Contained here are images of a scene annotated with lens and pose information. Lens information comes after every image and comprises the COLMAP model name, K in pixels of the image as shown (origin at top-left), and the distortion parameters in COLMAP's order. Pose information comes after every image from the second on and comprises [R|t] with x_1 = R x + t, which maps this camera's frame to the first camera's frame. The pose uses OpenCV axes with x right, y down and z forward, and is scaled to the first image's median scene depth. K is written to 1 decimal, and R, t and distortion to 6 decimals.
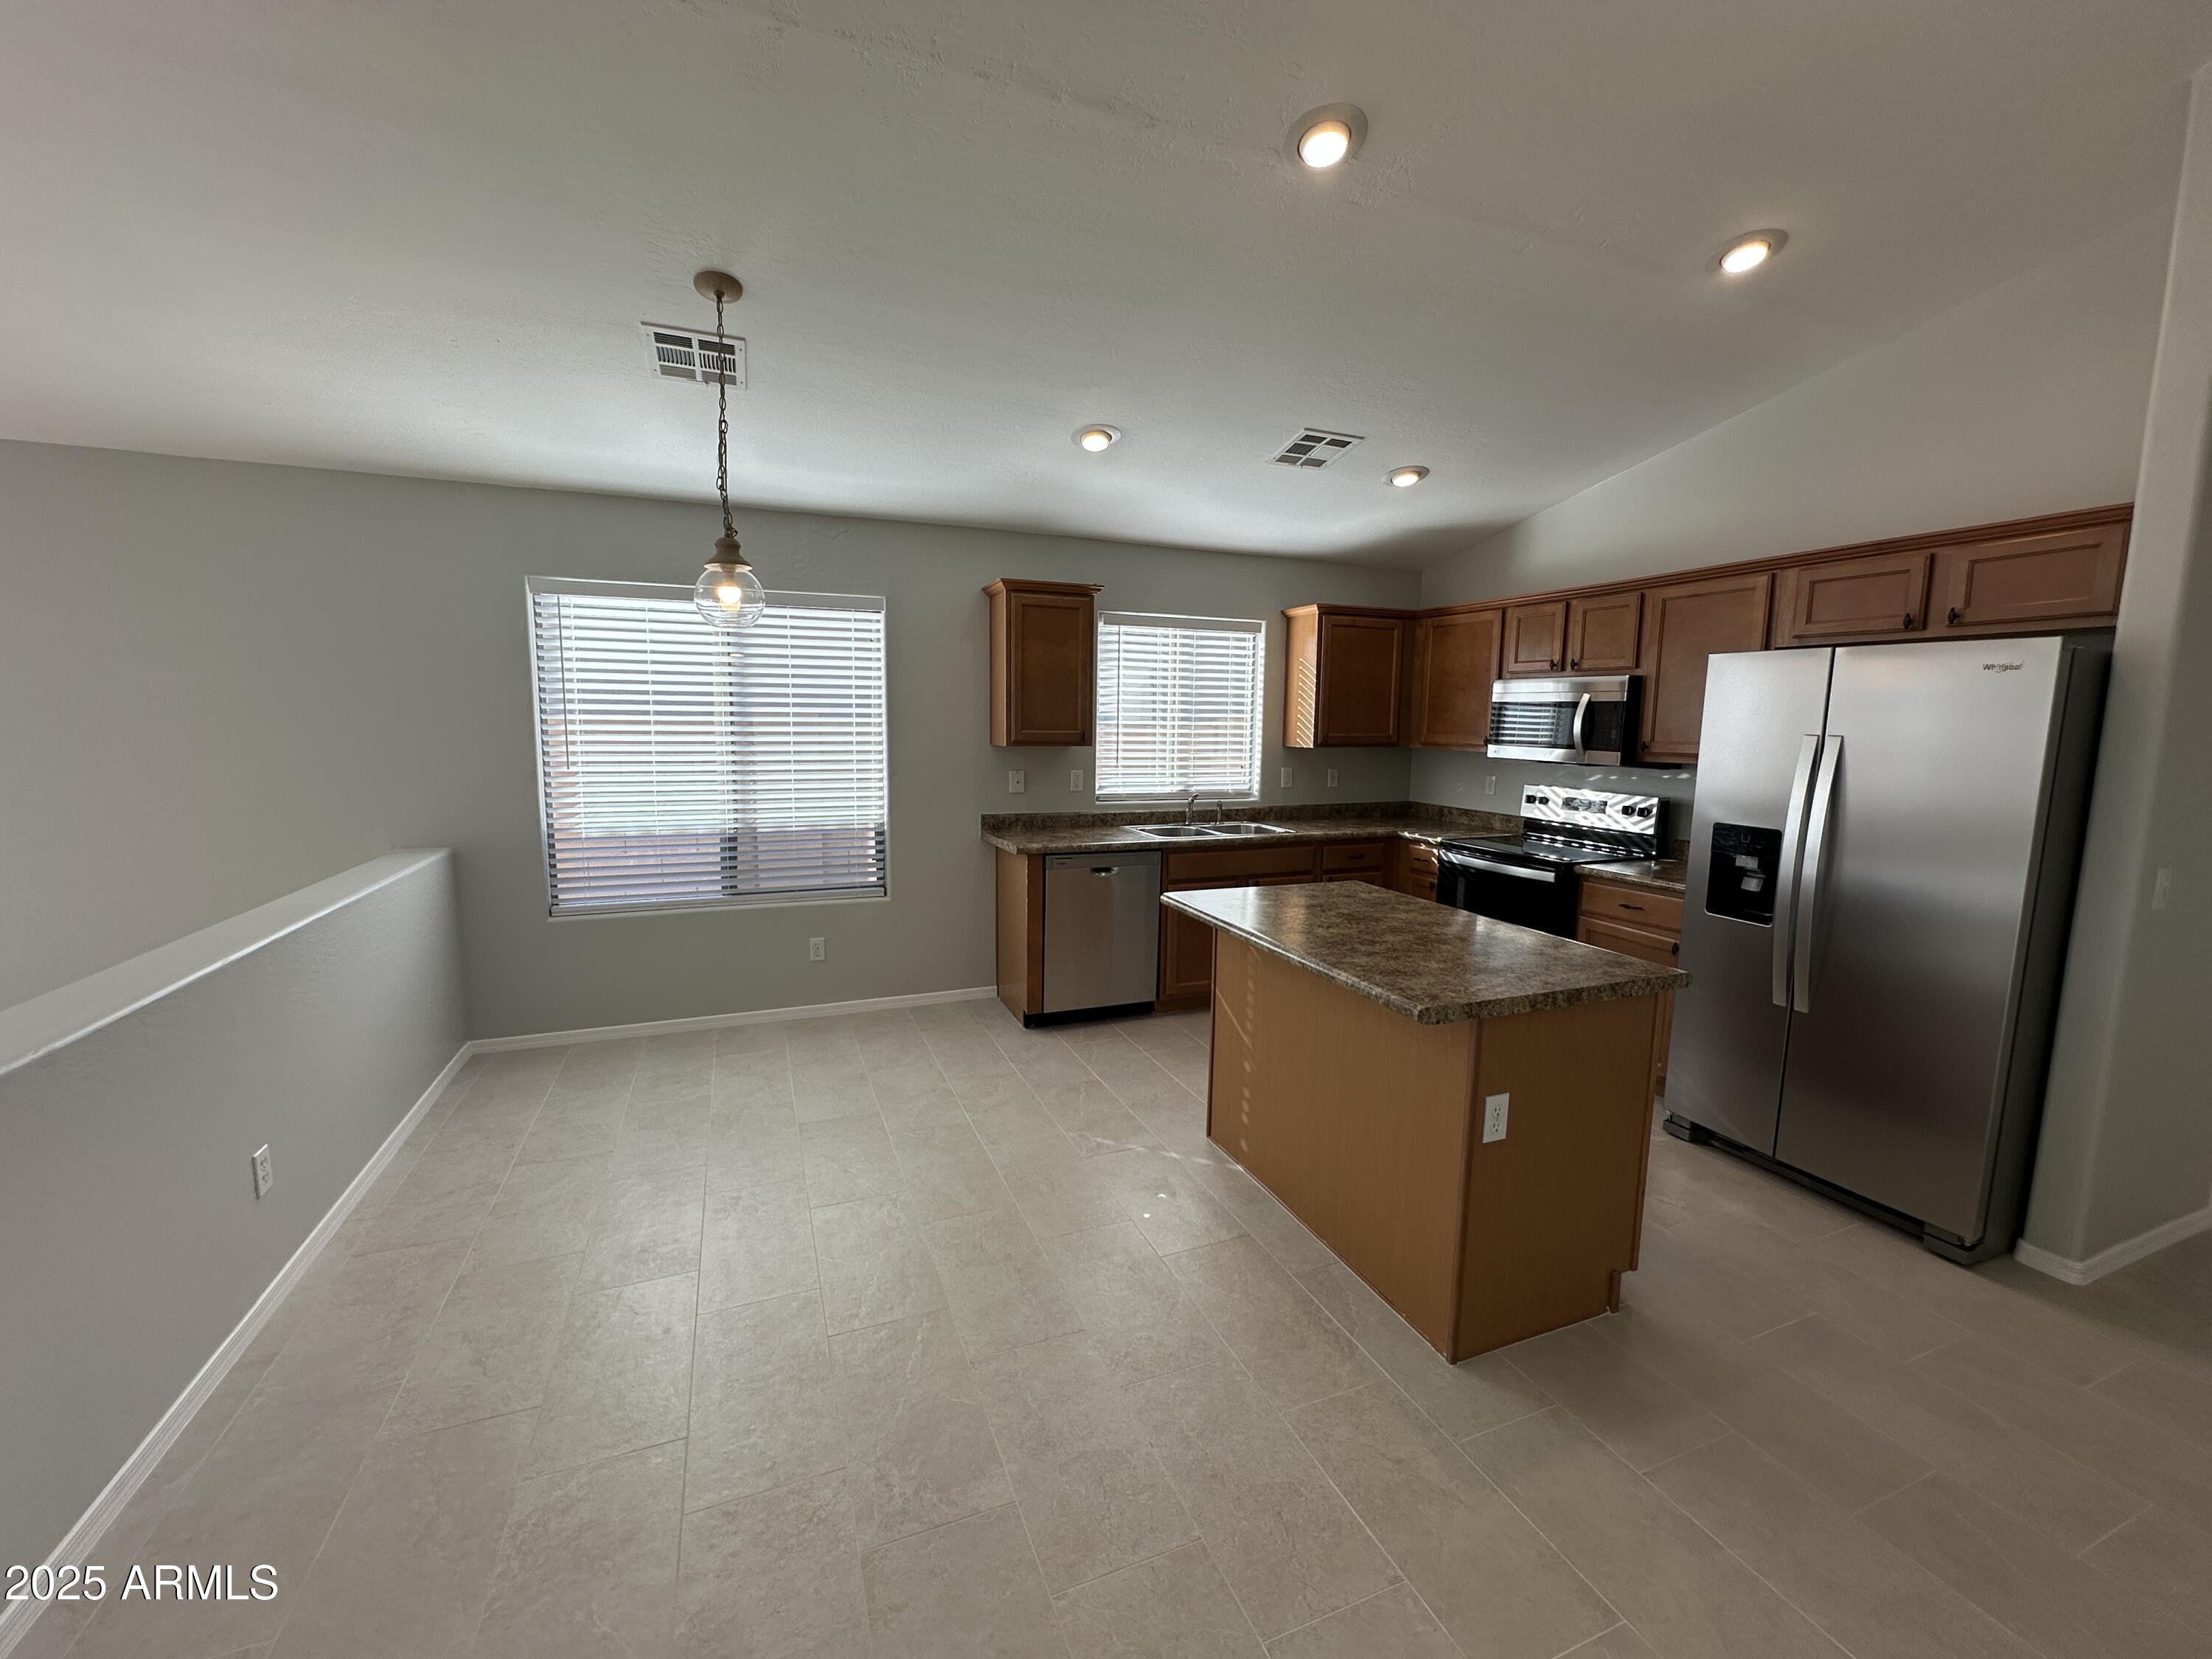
lens RADIAL K [[882.6, 0, 1106.0], [0, 882.6, 829.5], [0, 0, 1]] dist [-0.000097, 0.000160]
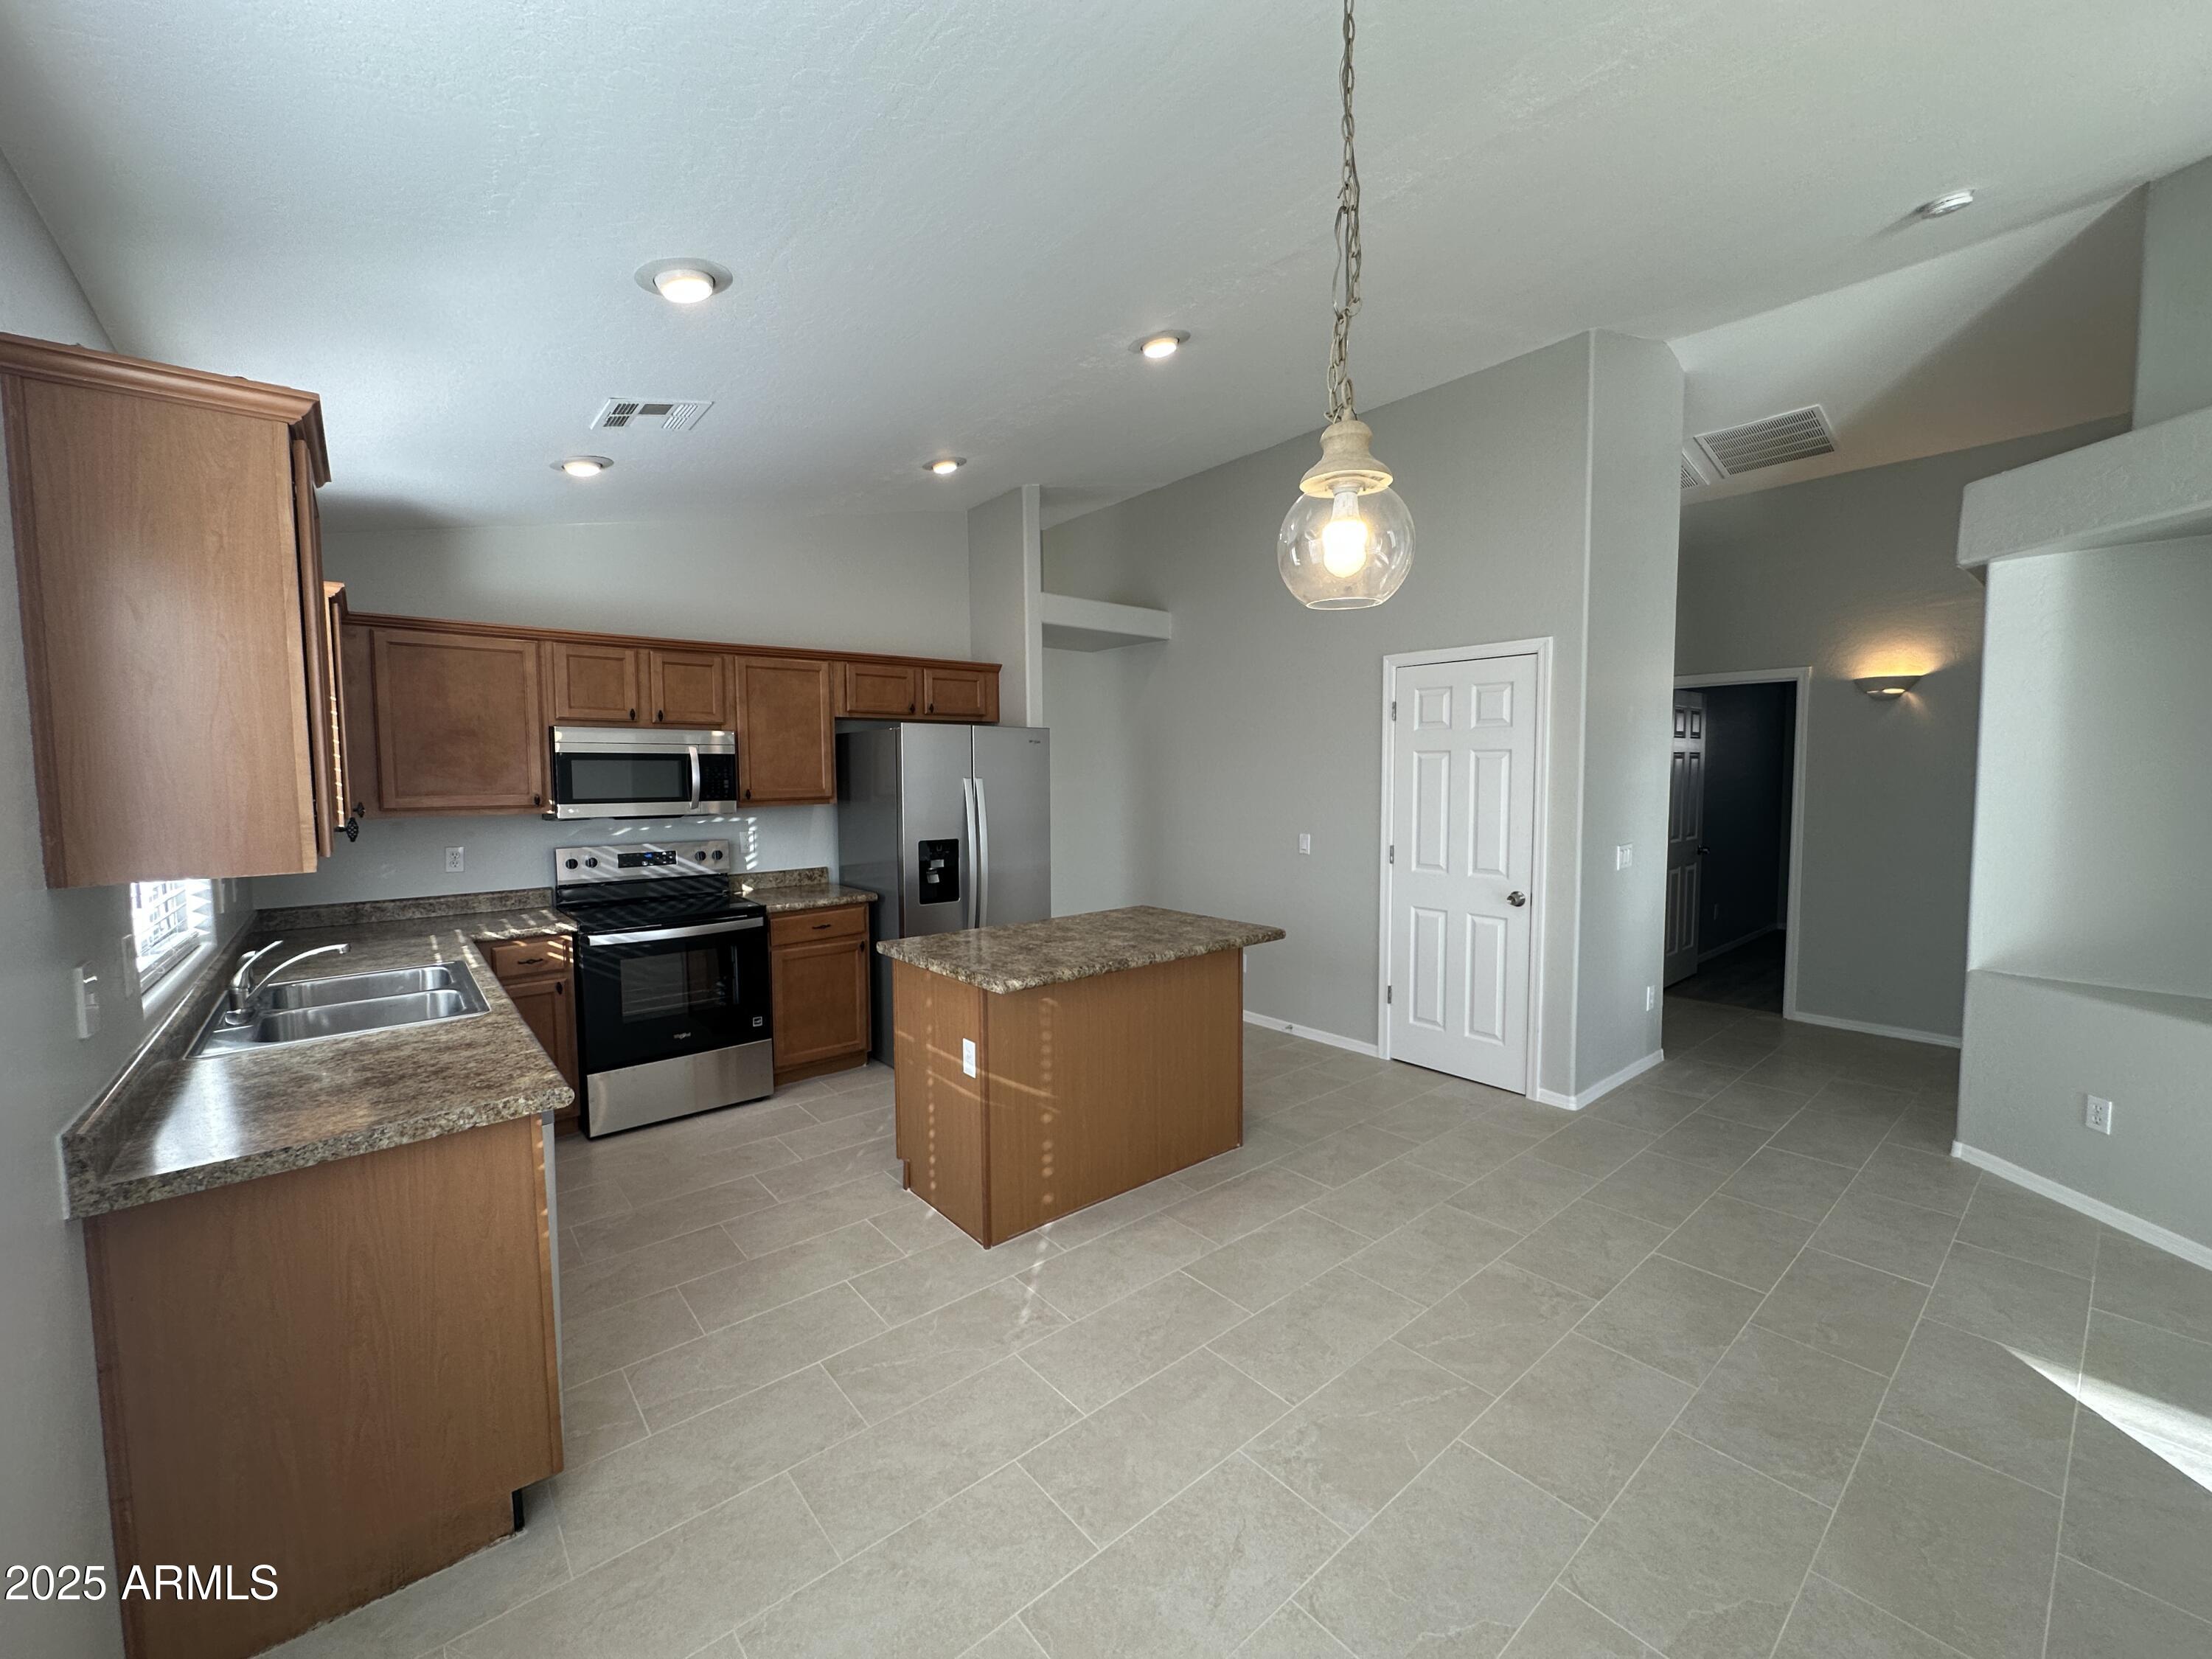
lens RADIAL K [[882.6, 0, 1106.0], [0, 882.6, 829.5], [0, 0, 1]] dist [-0.000097, 0.000160]
pose [[-0.302352, -0.076142, 0.950150, -0.755782], [0.125376, 0.984967, 0.118829, -0.158419], [-0.944915, 0.155054, -0.288260, 1.127514]]
